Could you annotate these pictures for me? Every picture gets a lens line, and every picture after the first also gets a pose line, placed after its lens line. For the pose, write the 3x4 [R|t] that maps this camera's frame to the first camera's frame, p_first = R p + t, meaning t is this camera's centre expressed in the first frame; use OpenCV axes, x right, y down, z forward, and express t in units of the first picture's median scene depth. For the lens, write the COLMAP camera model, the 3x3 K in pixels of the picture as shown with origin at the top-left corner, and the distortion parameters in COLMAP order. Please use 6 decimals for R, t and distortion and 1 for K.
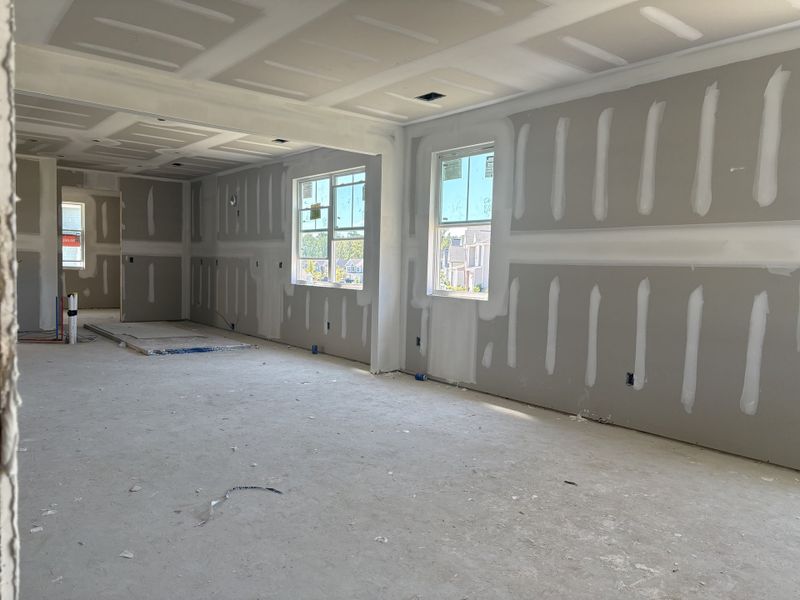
lens RADIAL K [[593.1, 0, 400.0], [0, 593.1, 300.0], [0, 0, 1]] dist [0.063649, -0.000384]
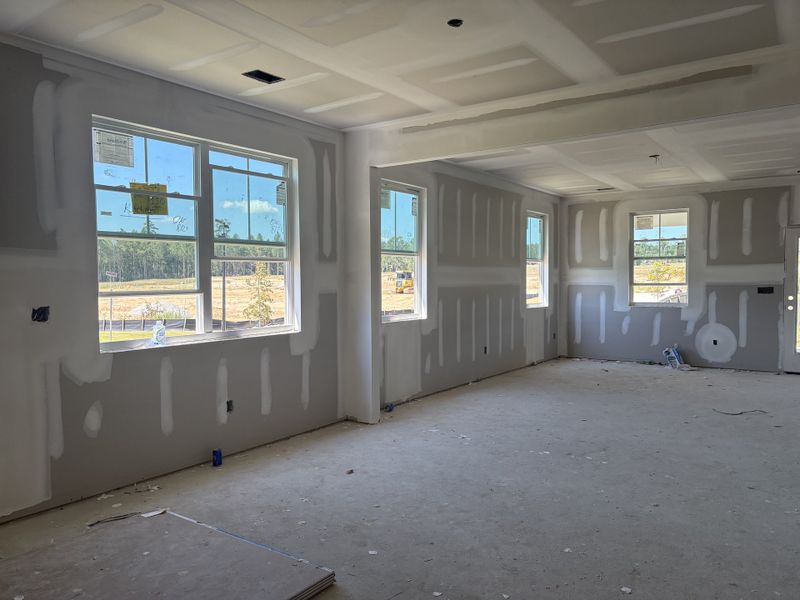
lens RADIAL K [[602.8, 0, 400.0], [0, 602.8, 300.0], [0, 0, 1]] dist [-0.000673, -0.001342]
pose [[-0.269849, -0.056954, 0.961217, -0.755400], [0.057635, 0.995504, 0.075166, -0.098592], [-0.961176, 0.075683, -0.265353, 1.026082]]
